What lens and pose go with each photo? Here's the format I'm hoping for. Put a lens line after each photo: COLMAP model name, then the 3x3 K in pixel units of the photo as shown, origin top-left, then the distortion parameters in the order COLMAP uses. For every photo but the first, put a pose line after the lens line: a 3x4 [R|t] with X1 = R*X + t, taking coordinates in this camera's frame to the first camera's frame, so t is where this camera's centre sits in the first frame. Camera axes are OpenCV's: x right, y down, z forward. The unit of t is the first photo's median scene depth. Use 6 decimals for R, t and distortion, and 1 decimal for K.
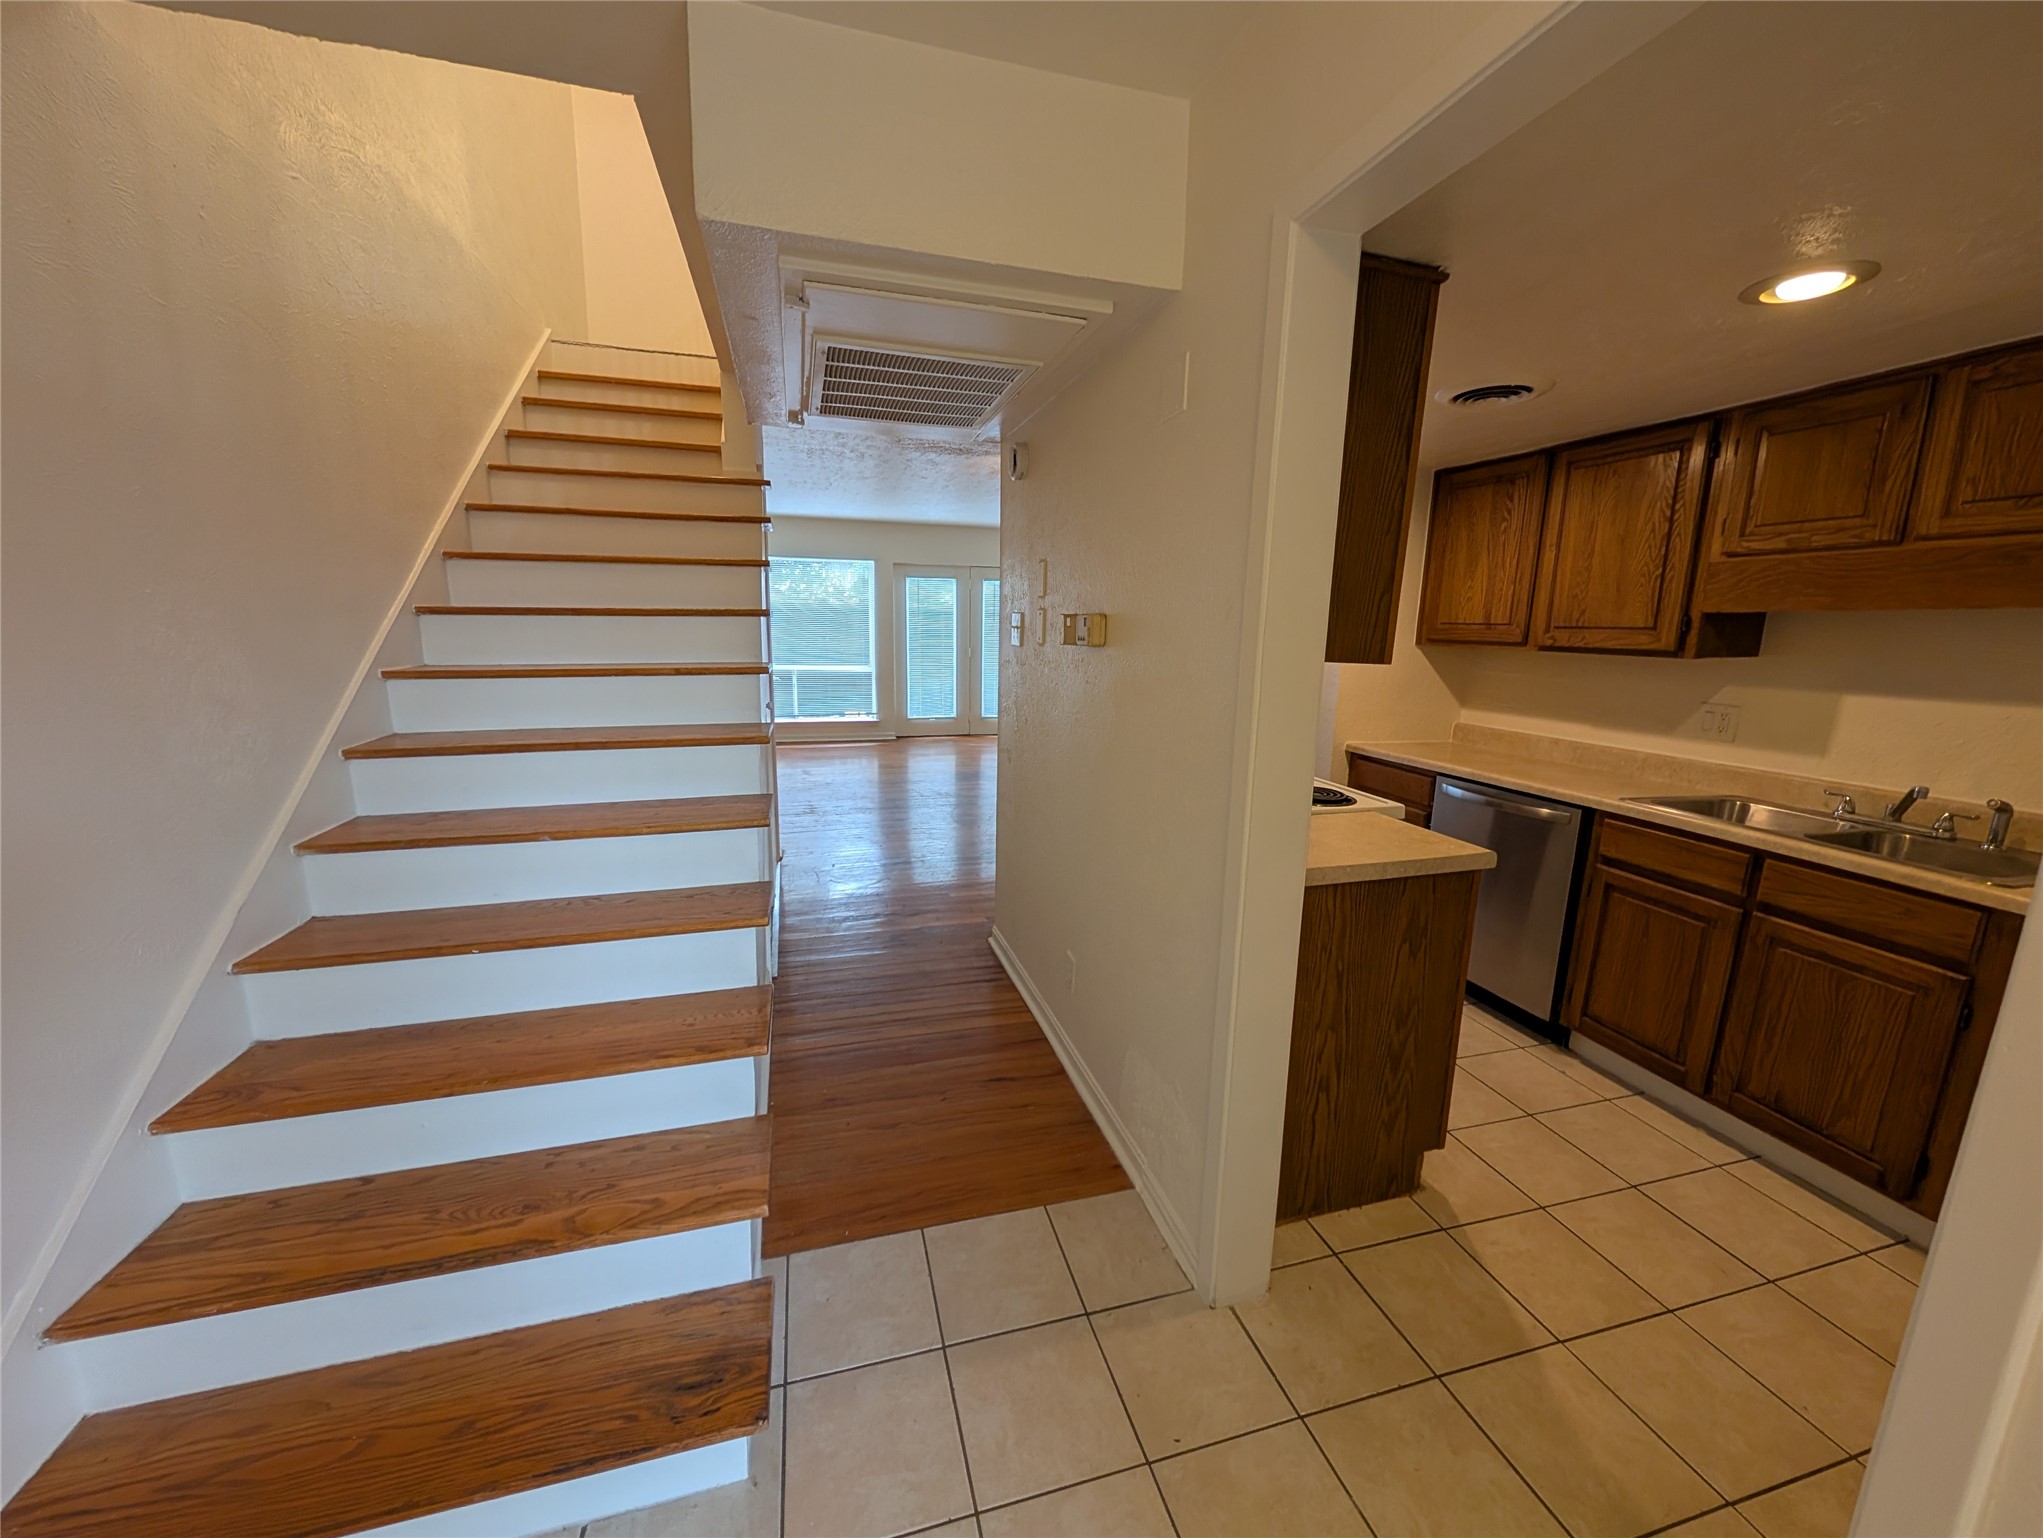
lens RADIAL K [[770.8, 0, 1021.5], [0, 770.8, 769.0], [0, 0, 1]] dist [-0.002226, 0.000279]
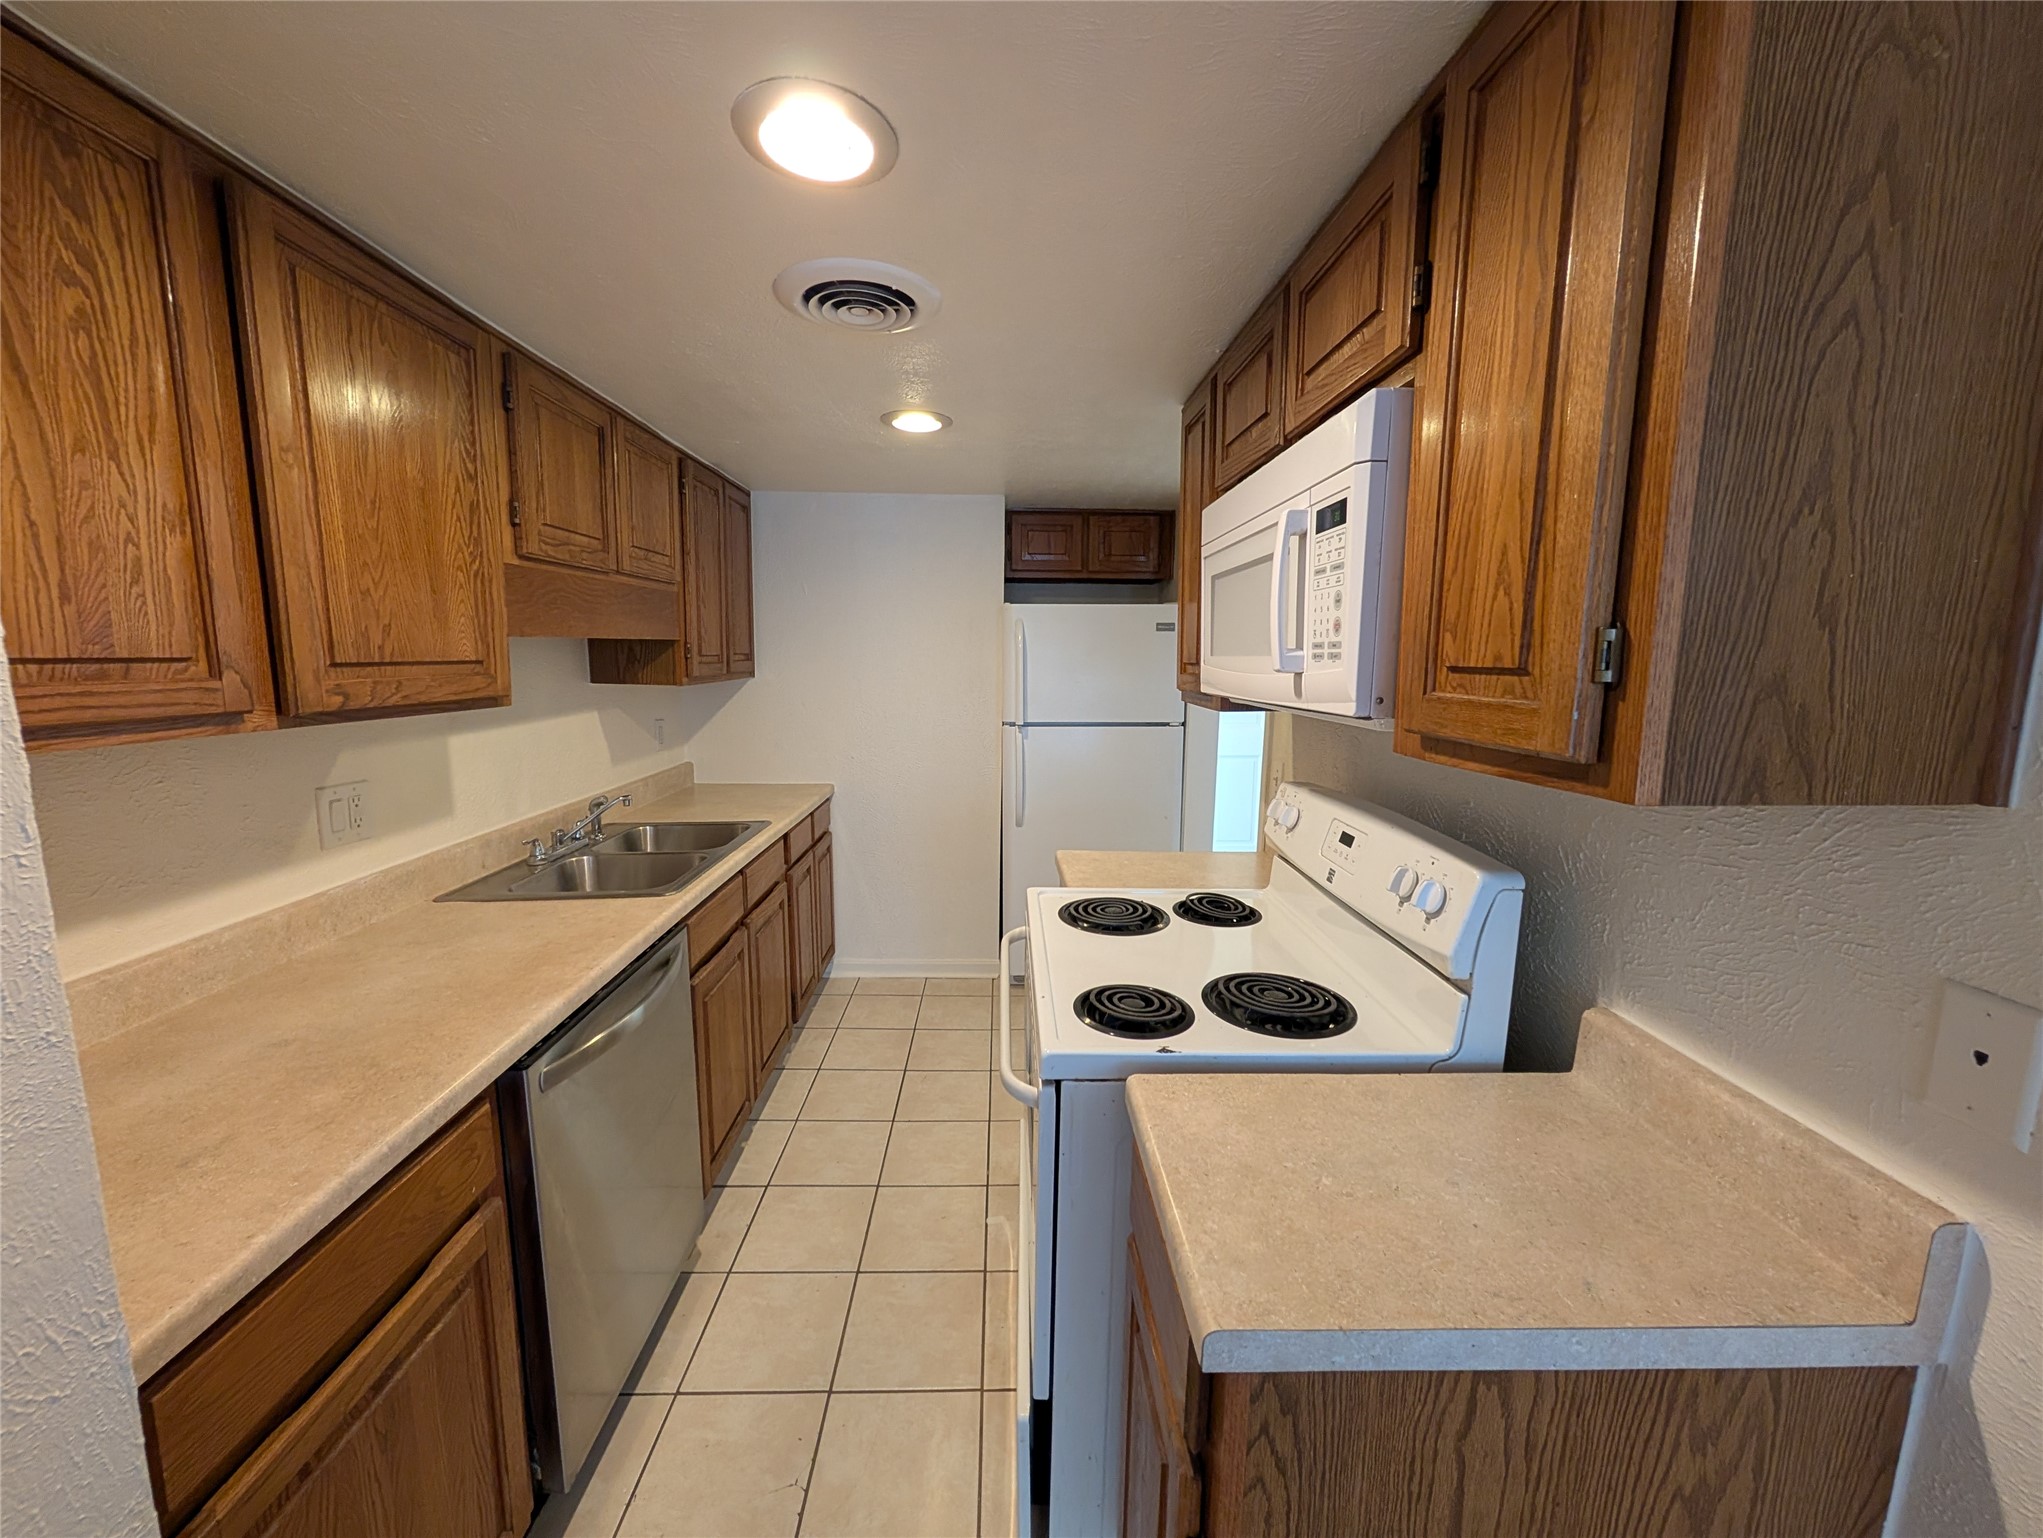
lens RADIAL K [[770.8, 0, 1021.5], [0, 770.8, 769.0], [0, 0, 1]] dist [-0.002226, 0.000279]
pose [[-0.969872, -0.065213, 0.234726, 0.286381], [0.016137, 0.944194, 0.328996, -0.307386], [-0.243082, 0.322871, -0.914694, 1.539431]]
